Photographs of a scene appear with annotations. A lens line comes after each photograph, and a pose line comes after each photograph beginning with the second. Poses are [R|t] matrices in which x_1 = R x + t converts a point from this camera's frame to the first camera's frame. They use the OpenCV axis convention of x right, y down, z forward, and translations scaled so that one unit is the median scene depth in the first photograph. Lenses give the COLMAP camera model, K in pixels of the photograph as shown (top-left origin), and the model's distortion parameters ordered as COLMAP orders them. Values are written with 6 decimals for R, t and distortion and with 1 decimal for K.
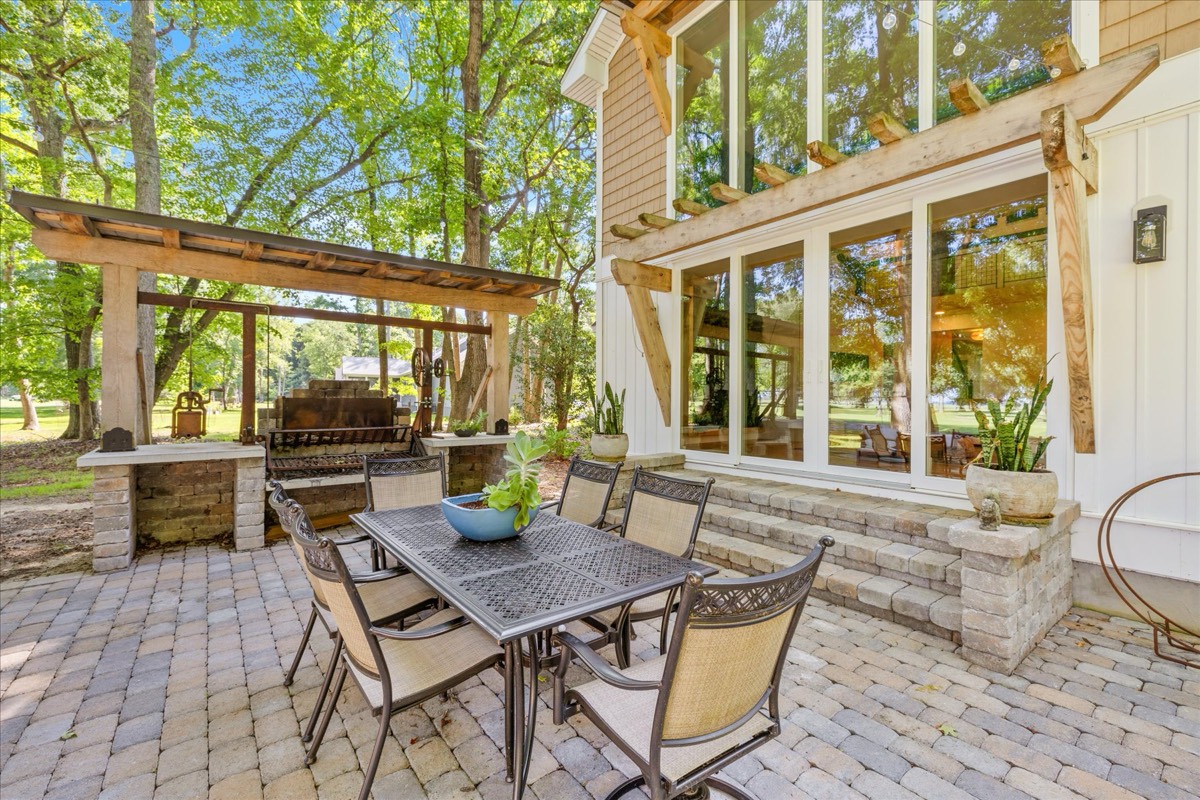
lens RADIAL K [[513.6, 0, 609.2], [0, 513.6, 393.3], [0, 0, 1]] dist [-0.000281, 0.000833]
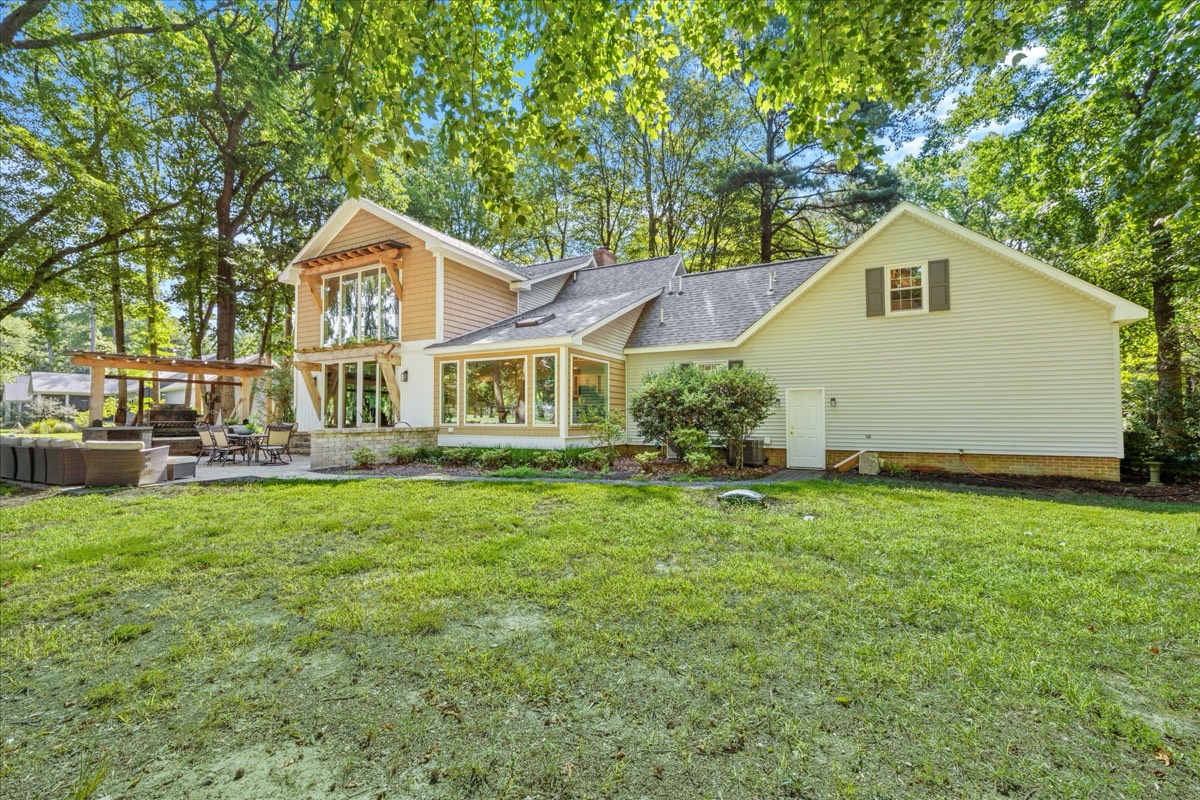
lens RADIAL K [[513.6, 0, 615.8], [0, 513.6, 395.3], [0, 0, 1]] dist [-0.000281, 0.000833]
pose [[0.911061, 0.009672, 0.412159, 0.349448], [0.003508, 0.999507, -0.031207, 0.016344], [-0.412258, 0.029877, 0.910577, -1.773153]]
